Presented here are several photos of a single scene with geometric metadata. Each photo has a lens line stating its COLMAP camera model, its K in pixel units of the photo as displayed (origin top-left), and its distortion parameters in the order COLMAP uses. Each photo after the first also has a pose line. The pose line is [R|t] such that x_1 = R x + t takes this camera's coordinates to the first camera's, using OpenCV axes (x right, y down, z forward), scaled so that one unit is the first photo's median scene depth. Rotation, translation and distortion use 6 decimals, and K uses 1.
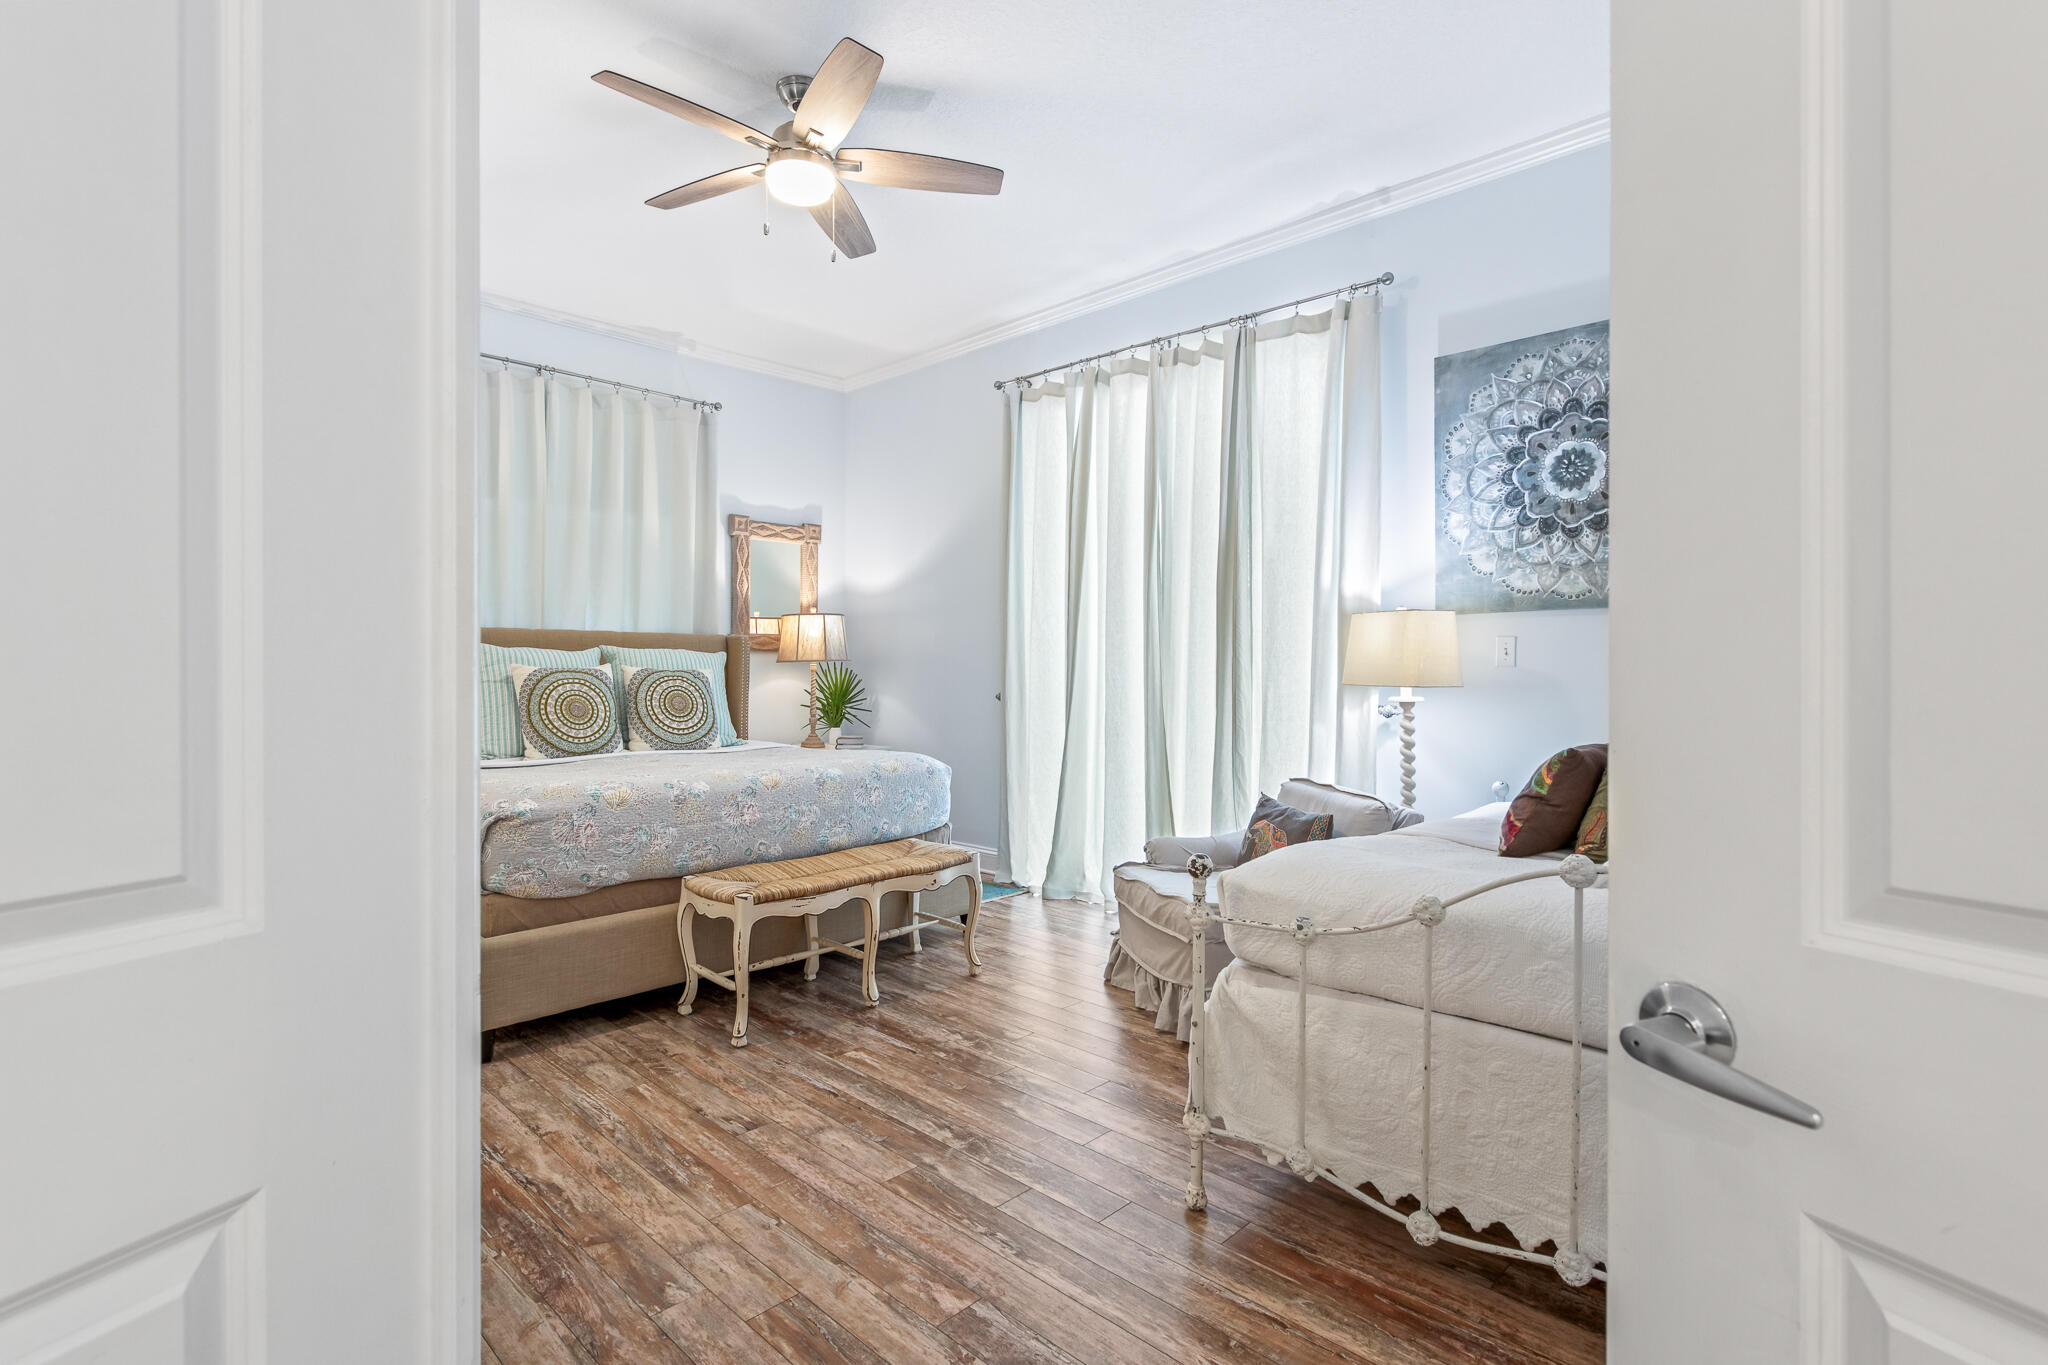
lens RADIAL K [[1016.8, 0, 1023.2], [0, 1016.8, 679.1], [0, 0, 1]] dist [0.010093, -0.002244]
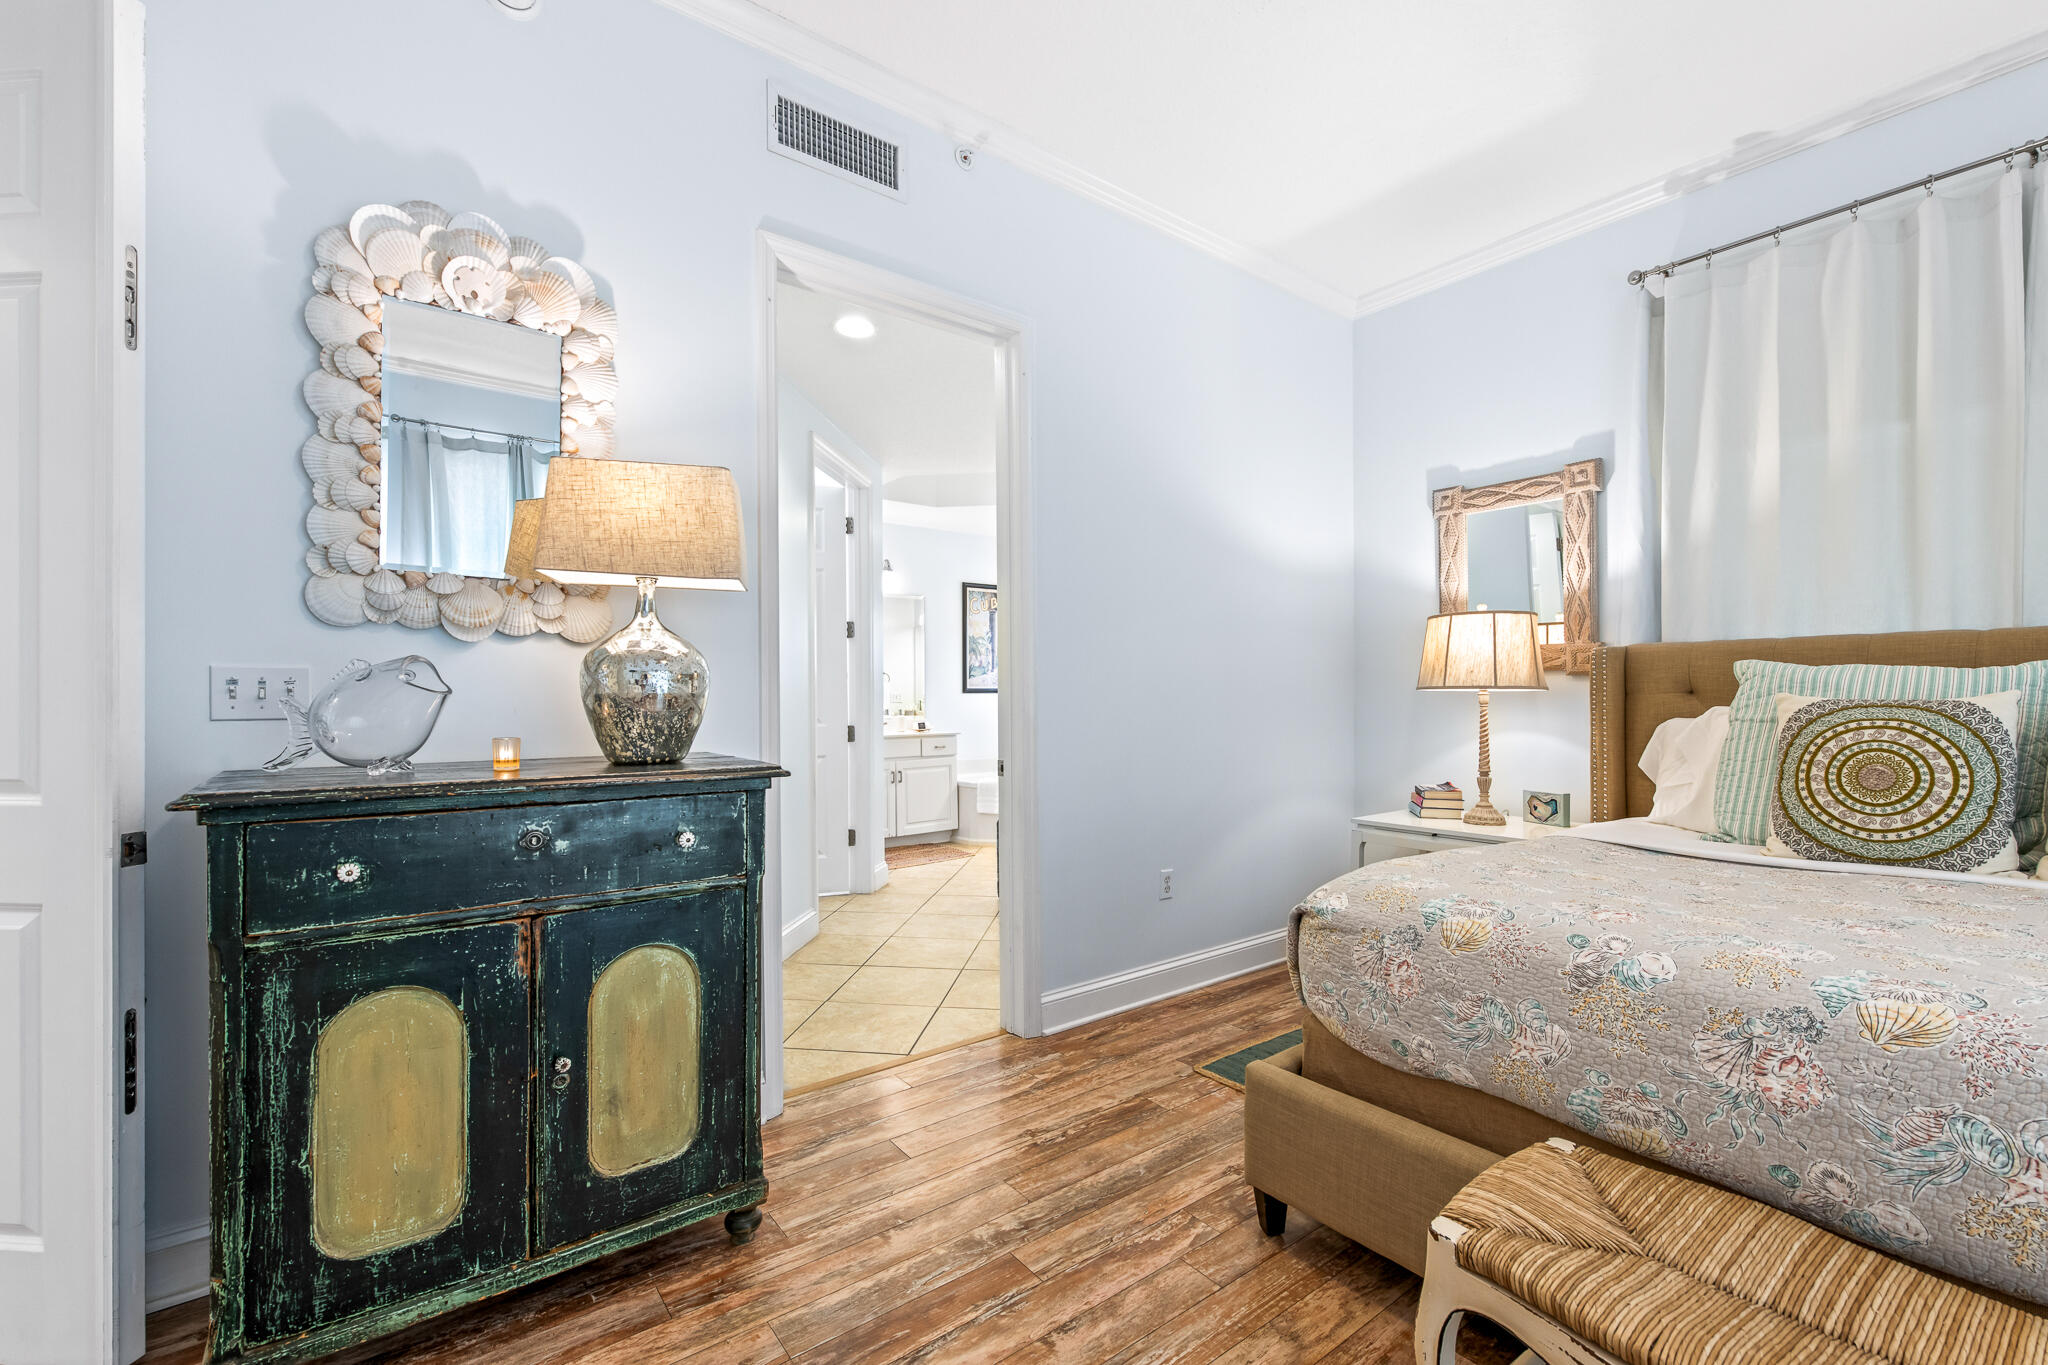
lens RADIAL K [[887.0, 0, 1033.8], [0, 887.0, 691.5], [0, 0, 1]] dist [0.005119, -0.000742]
pose [[-0.156846, -0.001597, -0.987622, 0.116291], [-0.008940, 0.999960, -0.000197, -0.013889], [0.987583, 0.008798, -0.156854, 0.778422]]
